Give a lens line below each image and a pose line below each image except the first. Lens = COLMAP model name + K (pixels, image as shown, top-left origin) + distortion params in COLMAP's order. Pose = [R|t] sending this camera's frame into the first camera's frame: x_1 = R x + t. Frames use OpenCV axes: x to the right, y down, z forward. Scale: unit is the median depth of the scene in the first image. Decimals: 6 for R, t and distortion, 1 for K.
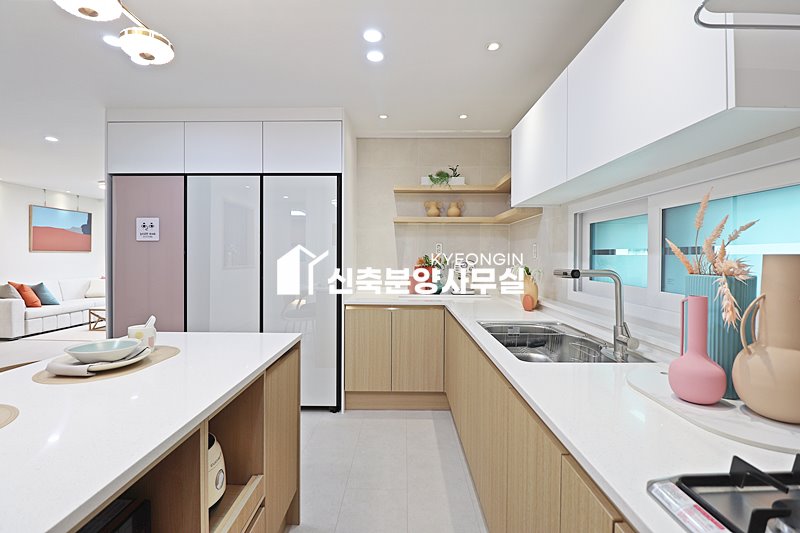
lens RADIAL K [[369.2, 0, 398.2], [0, 369.2, 258.7], [0, 0, 1]] dist [-0.001161, -0.012479]
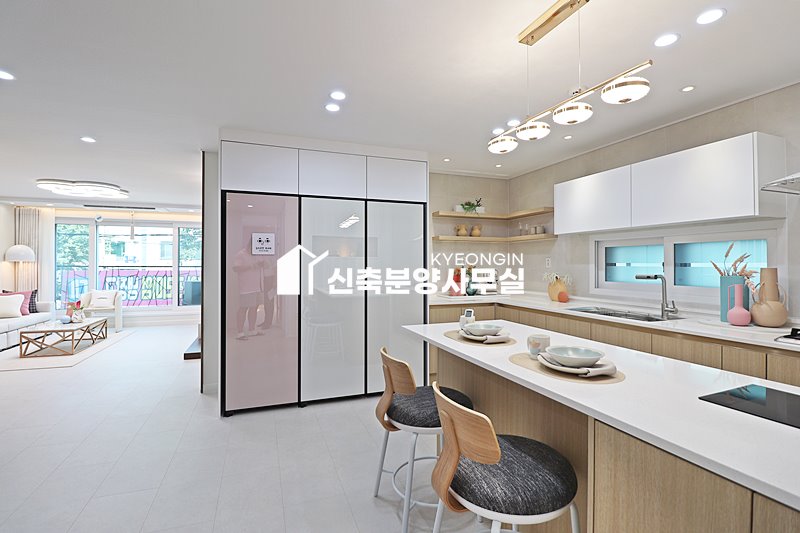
lens RADIAL K [[376.3, 0, 396.3], [0, 376.3, 263.1], [0, 0, 1]] dist [-0.013706, -0.001089]
pose [[0.934233, -0.001527, 0.356660, -0.600053], [0.005196, 0.999943, -0.009328, -0.009117], [-0.356625, 0.010567, 0.934188, -0.146583]]
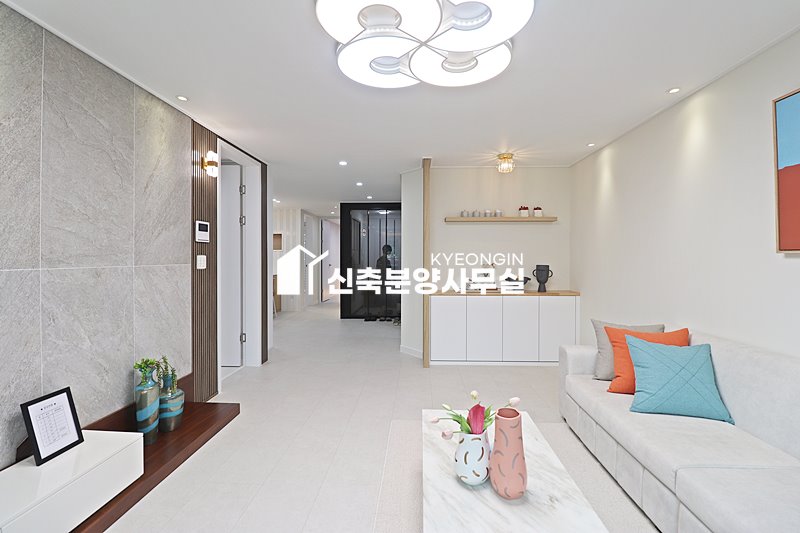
lens RADIAL K [[367.8, 0, 401.4], [0, 367.8, 260.5], [0, 0, 1]] dist [-0.001538, -0.013709]
pose [[-0.999370, -0.004957, 0.035149, -1.259731], [-0.004354, 0.999842, 0.017206, -0.033058], [-0.035229, 0.017042, -0.999234, 2.341147]]
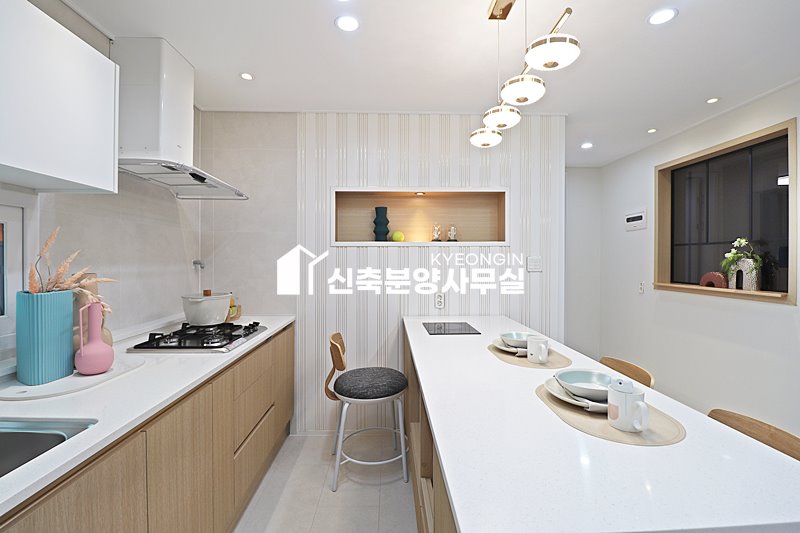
lens RADIAL K [[369.2, 0, 398.2], [0, 369.2, 258.7], [0, 0, 1]] dist [-0.001161, -0.012479]
pose [[-0.999323, -0.006885, -0.036138, -0.093031], [-0.007161, 0.999946, 0.007528, -0.027374], [0.036084, 0.007782, -0.999318, 0.659433]]
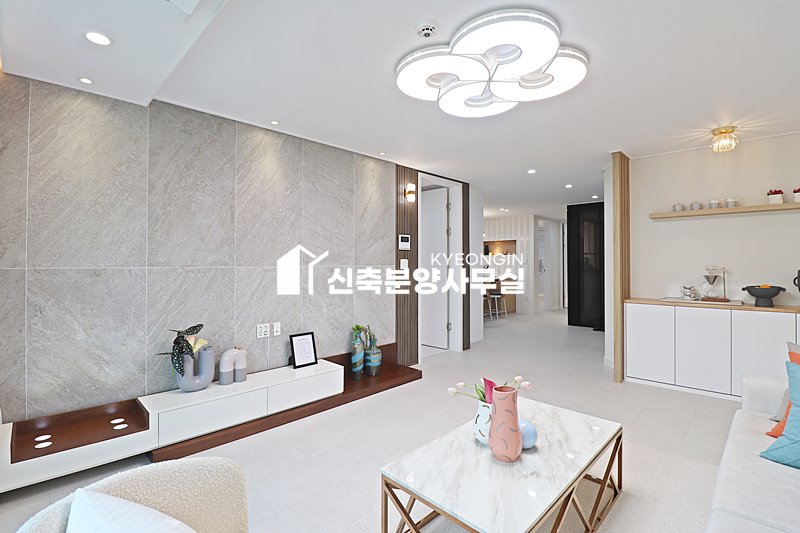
lens RADIAL K [[369.2, 0, 398.2], [0, 369.2, 258.7], [0, 0, 1]] dist [-0.001161, -0.012479]
pose [[-0.717576, 0.004612, 0.696465, -1.601144], [0.003623, 0.999989, -0.002889, -0.026798], [-0.696471, 0.000450, -0.717585, 2.375907]]
